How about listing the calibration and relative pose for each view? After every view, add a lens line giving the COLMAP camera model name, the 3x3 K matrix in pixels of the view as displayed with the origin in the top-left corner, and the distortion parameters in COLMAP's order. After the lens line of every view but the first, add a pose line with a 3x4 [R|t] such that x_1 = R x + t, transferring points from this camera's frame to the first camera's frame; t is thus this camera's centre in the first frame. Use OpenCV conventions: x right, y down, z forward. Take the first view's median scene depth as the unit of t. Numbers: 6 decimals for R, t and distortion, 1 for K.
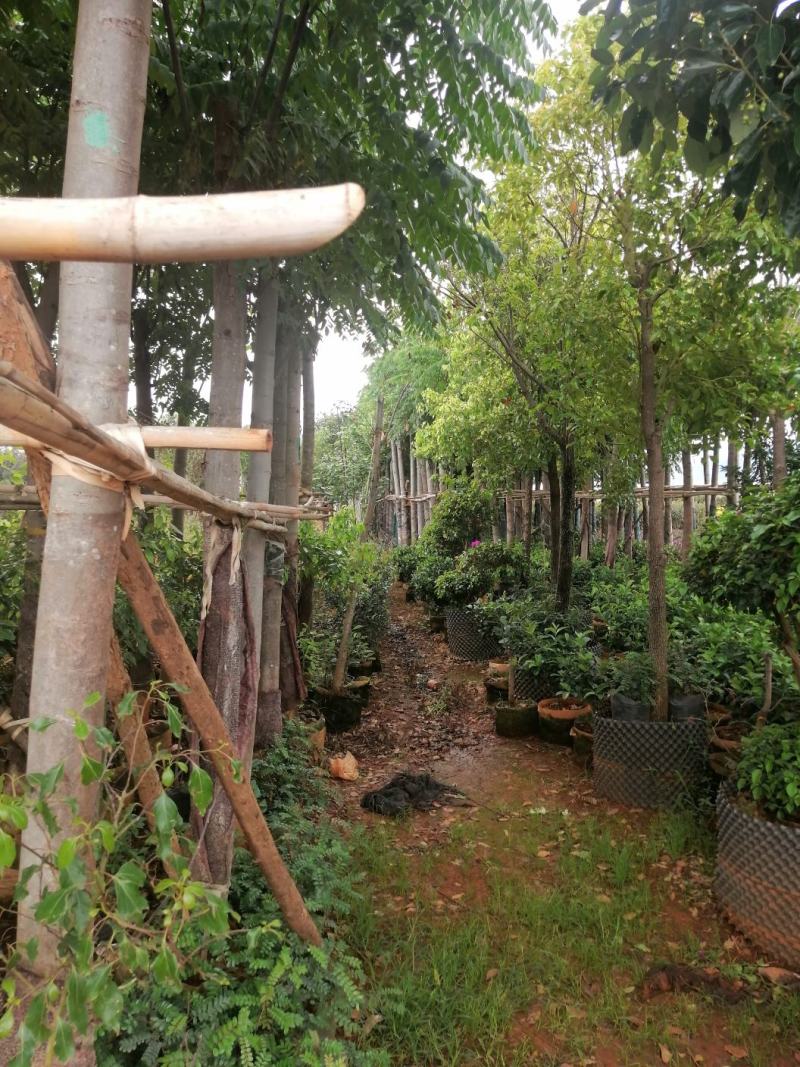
lens RADIAL K [[881.5, 0, 392.1], [0, 881.5, 539.3], [0, 0, 1]] dist [-0.030097, 0.082889]
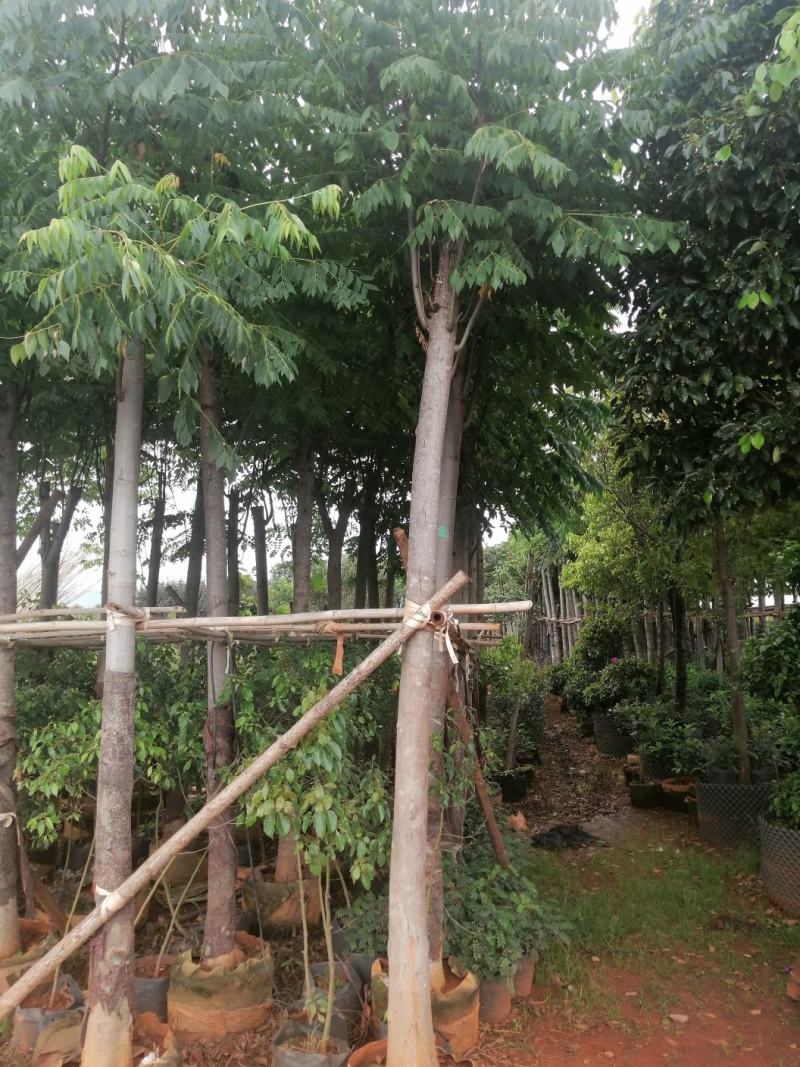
lens RADIAL K [[881.5, 0, 385.5], [0, 881.5, 533.1], [0, 0, 1]] dist [-0.030097, 0.082889]
pose [[0.983609, -0.042618, -0.175205, 0.003293], [0.017419, 0.989581, -0.142917, -0.000420], [0.179470, 0.137523, 0.974104, -0.298865]]
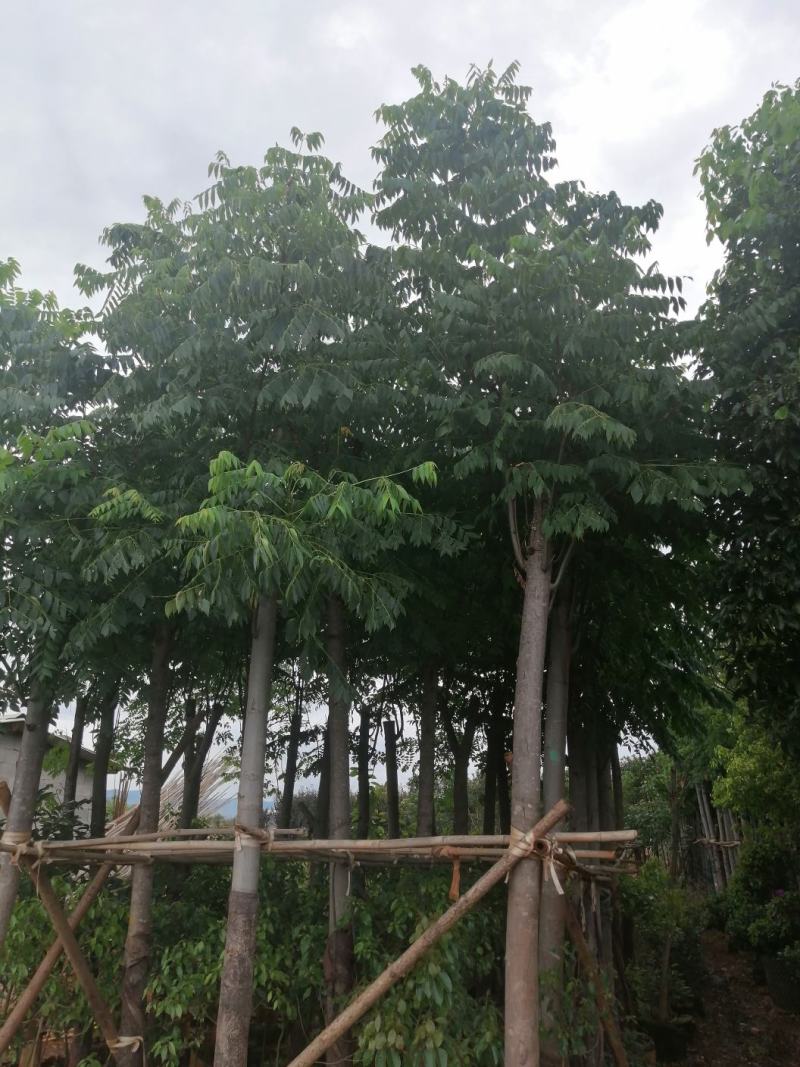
lens RADIAL K [[881.5, 0, 383.2], [0, 881.5, 523.6], [0, 0, 1]] dist [-0.030097, 0.082889]
pose [[0.942537, -0.116755, -0.313037, 0.027069], [-0.010174, 0.926487, -0.376190, -0.002759], [0.333947, 0.357758, 0.872060, -0.332545]]
